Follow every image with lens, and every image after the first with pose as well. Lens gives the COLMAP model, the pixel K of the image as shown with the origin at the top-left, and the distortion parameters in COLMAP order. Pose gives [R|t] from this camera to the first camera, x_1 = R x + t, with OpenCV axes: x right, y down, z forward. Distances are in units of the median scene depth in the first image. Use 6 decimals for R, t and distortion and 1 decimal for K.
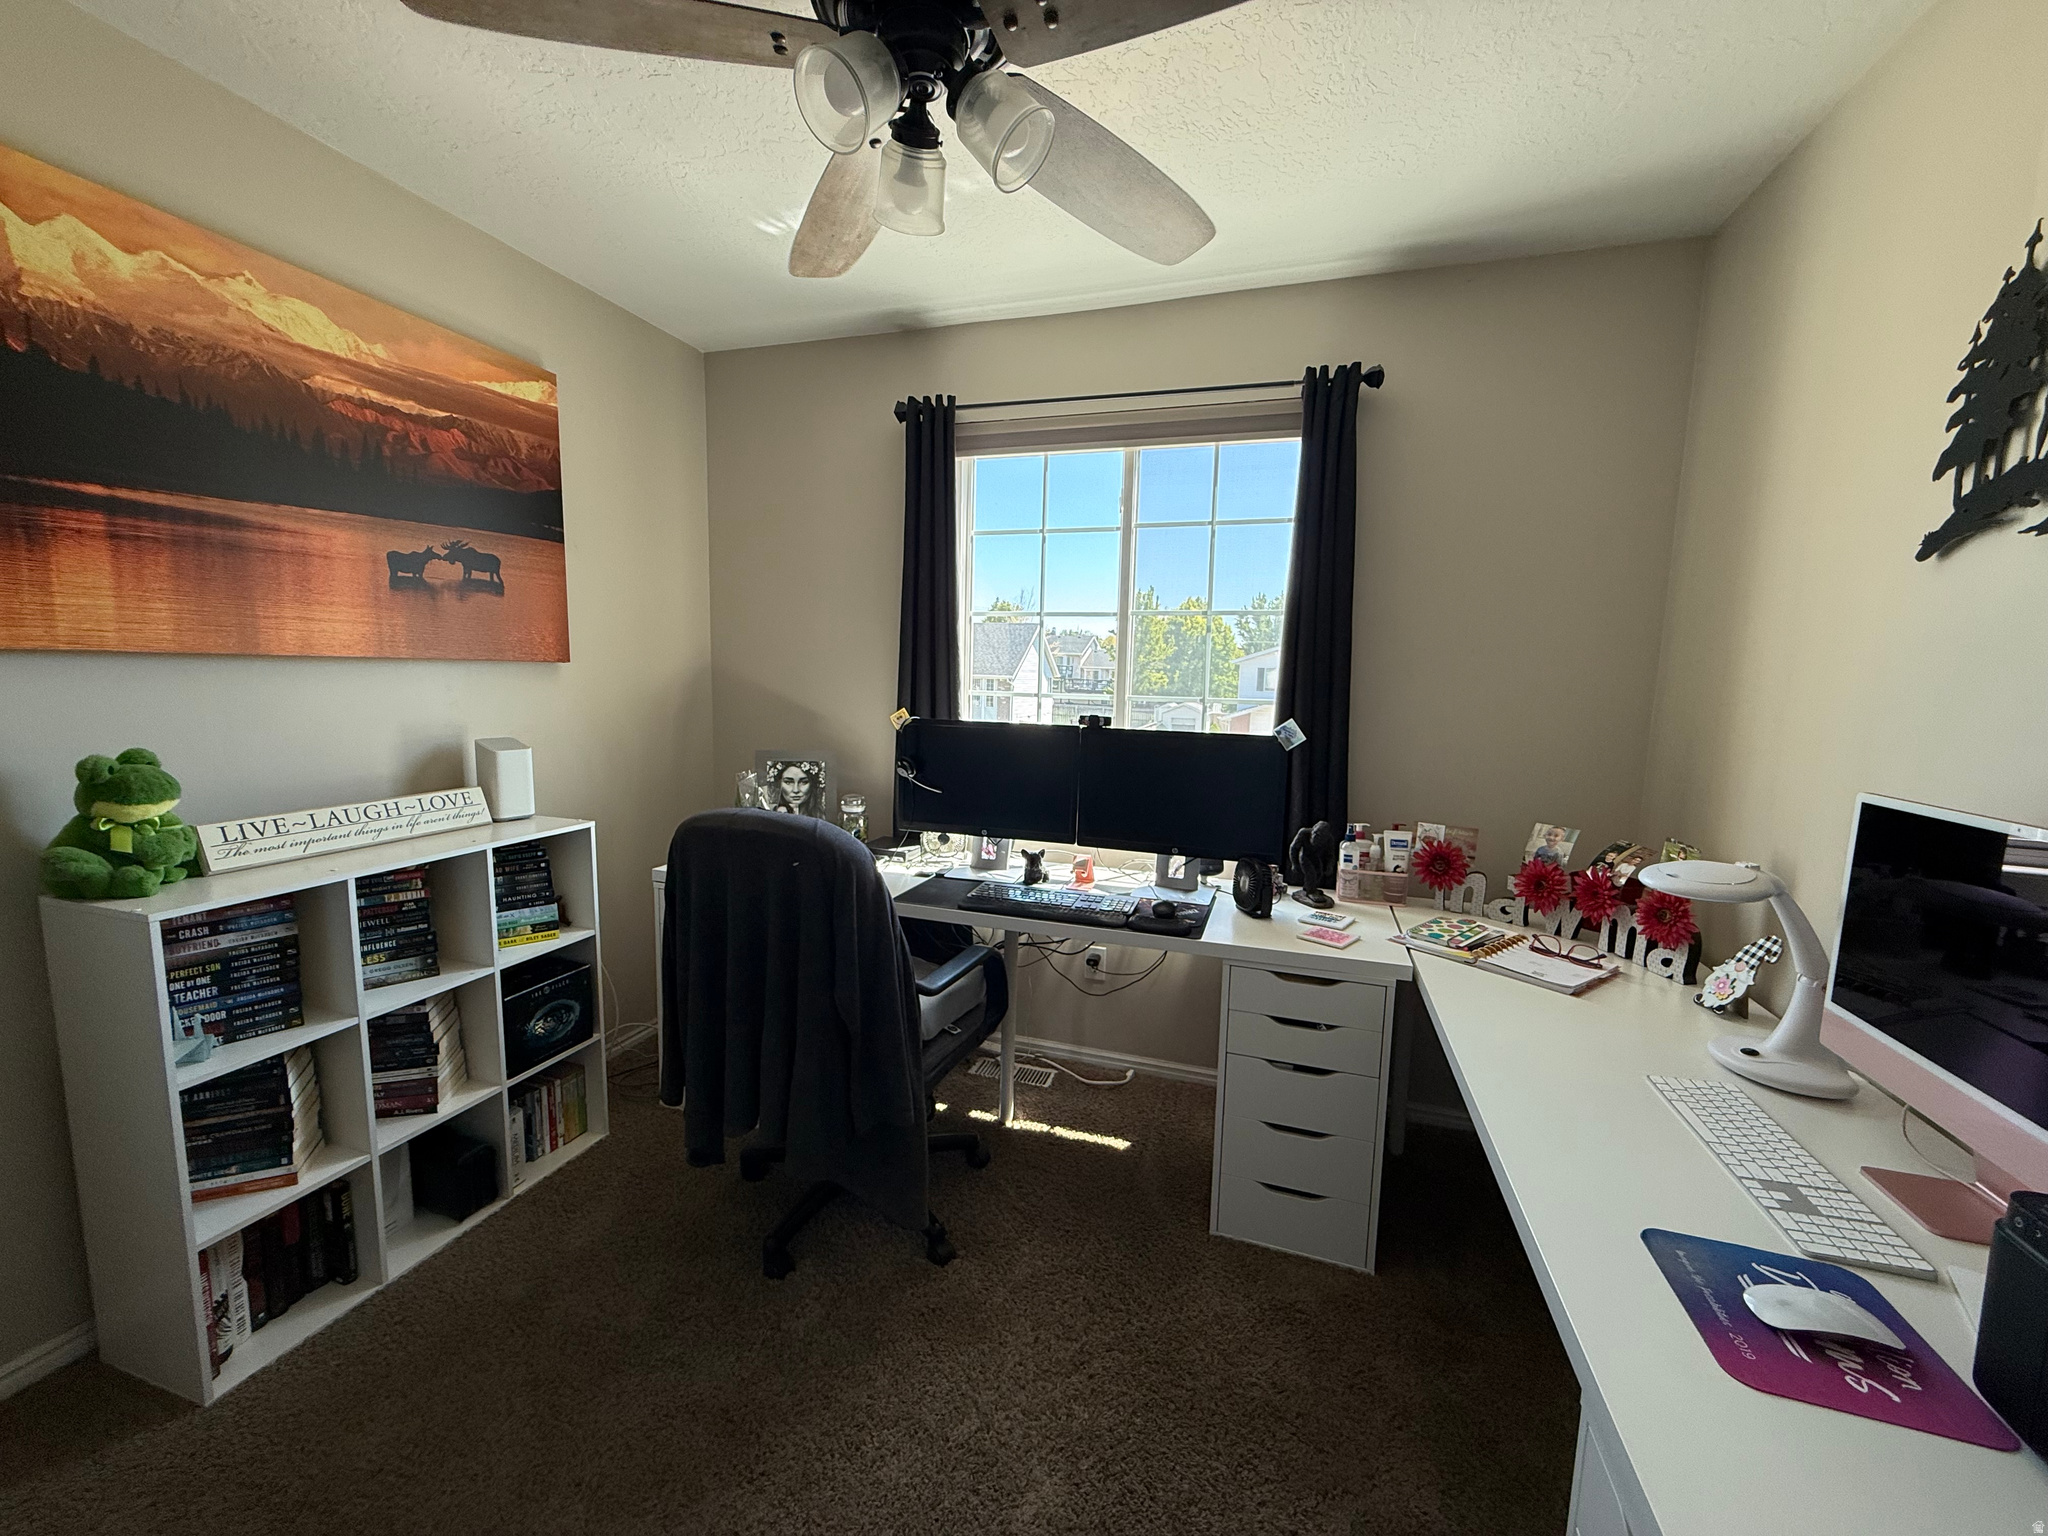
lens RADIAL K [[815.5, 0, 1020.1], [0, 815.5, 768.4], [0, 0, 1]] dist [-0.001610, 0.000086]
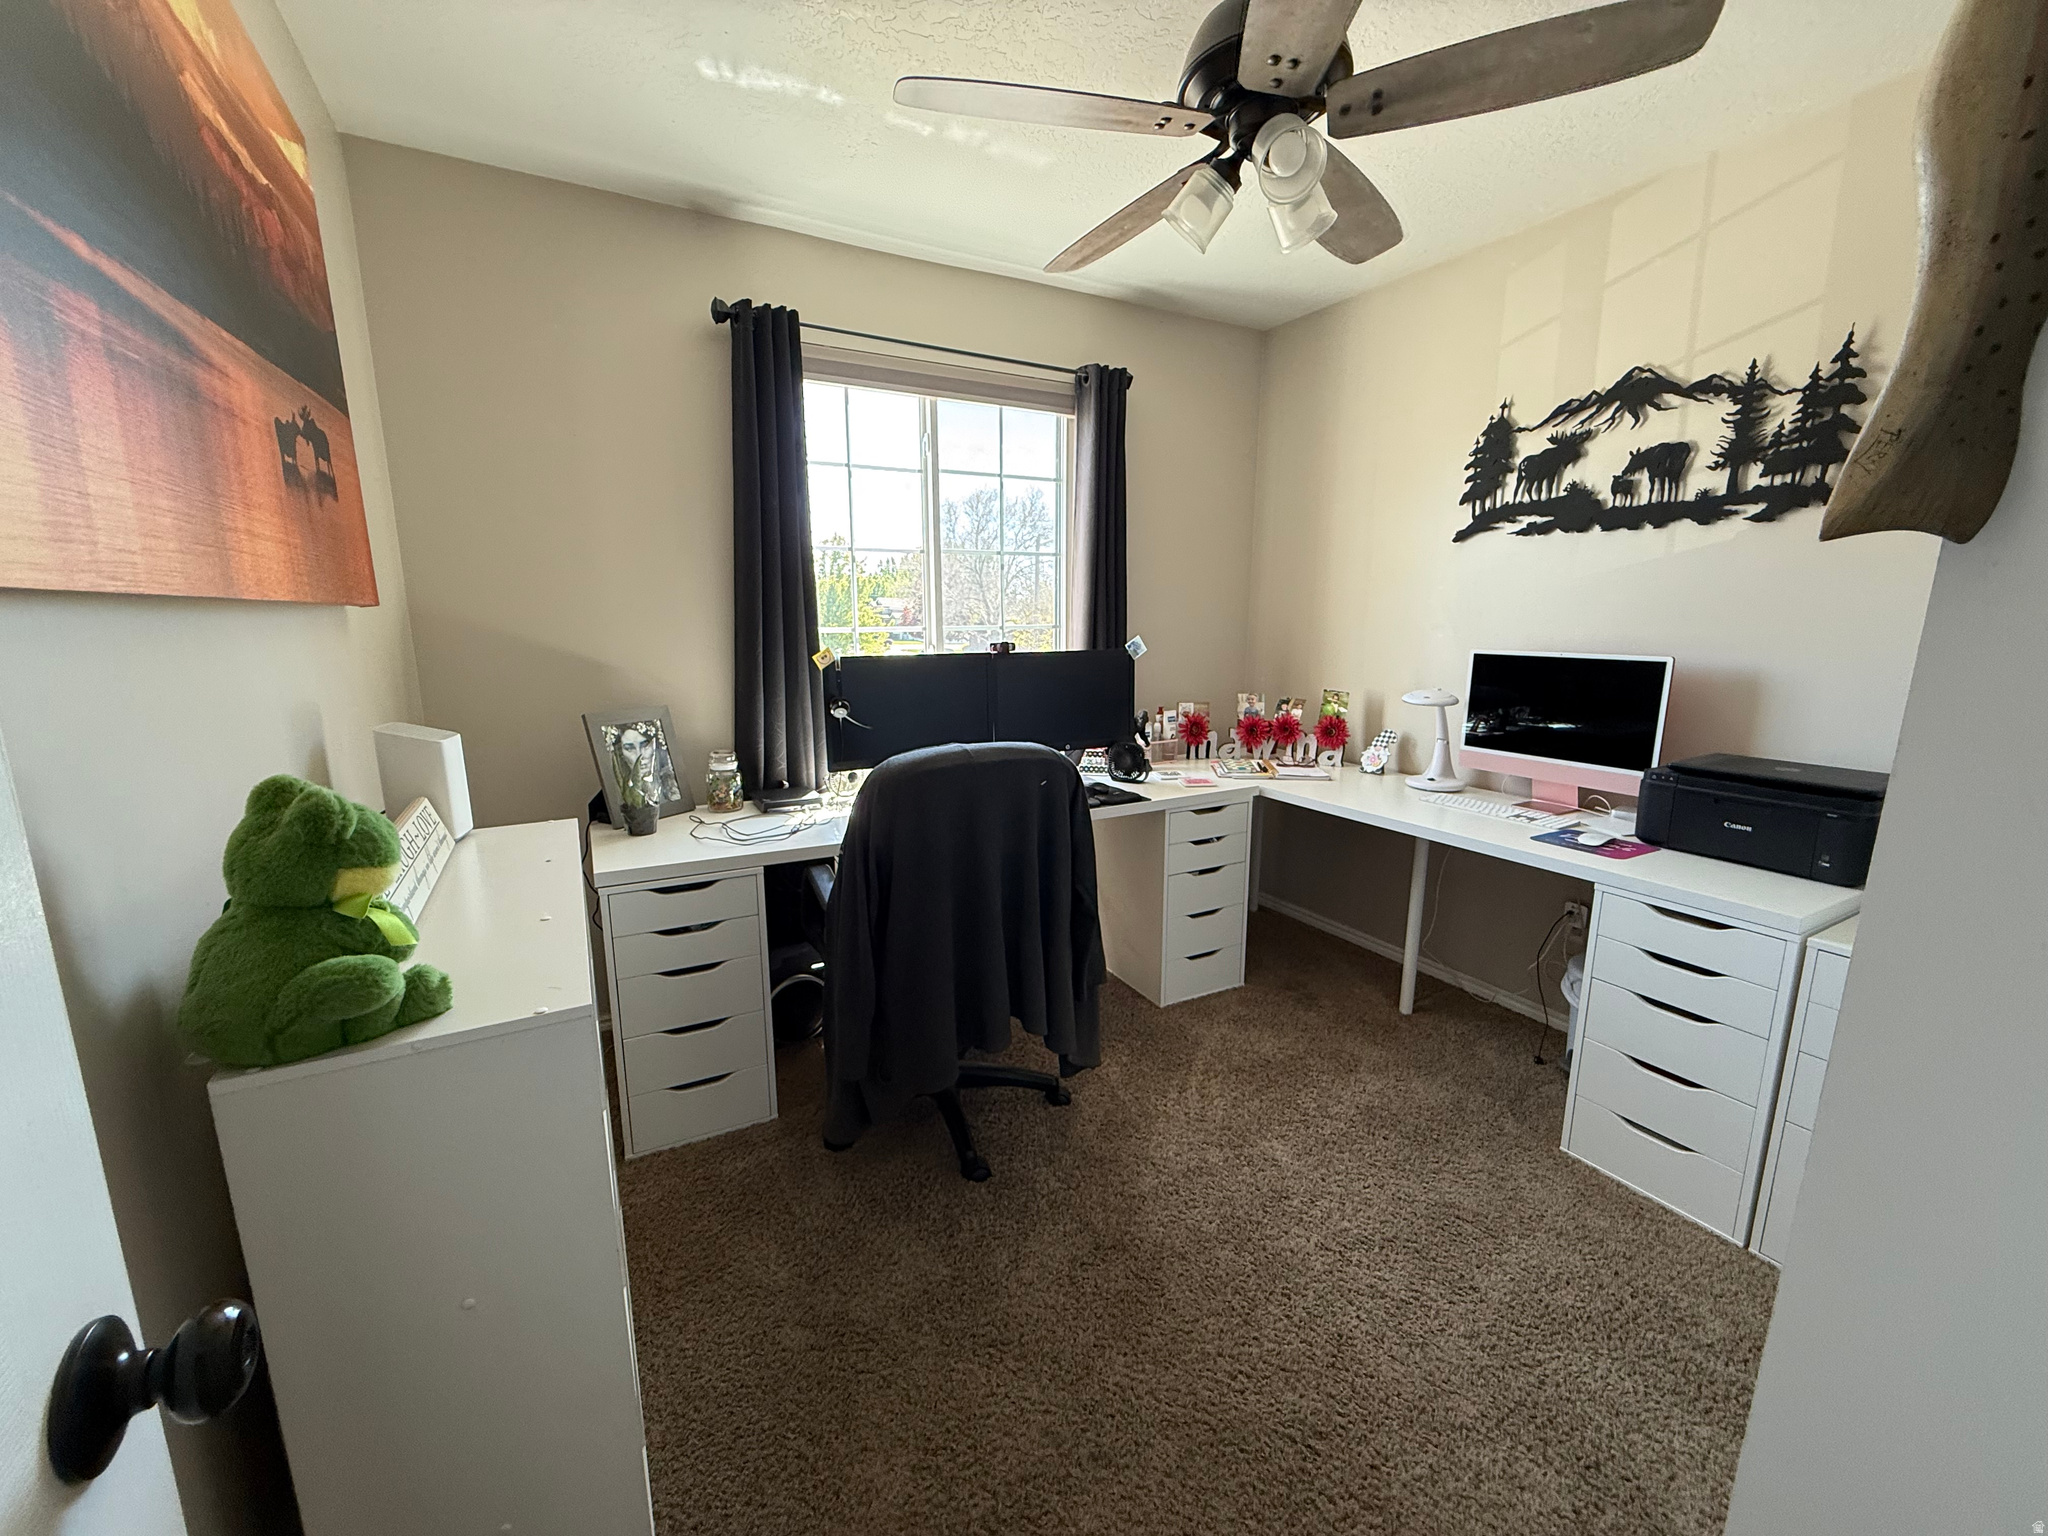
lens RADIAL K [[815.5, 0, 1020.1], [0, 815.5, 768.4], [0, 0, 1]] dist [-0.001610, 0.000086]
pose [[0.684583, -0.162155, 0.710670, -0.775471], [0.106125, 0.986727, 0.122914, -0.029246], [-0.721168, -0.008725, 0.692705, 0.186348]]
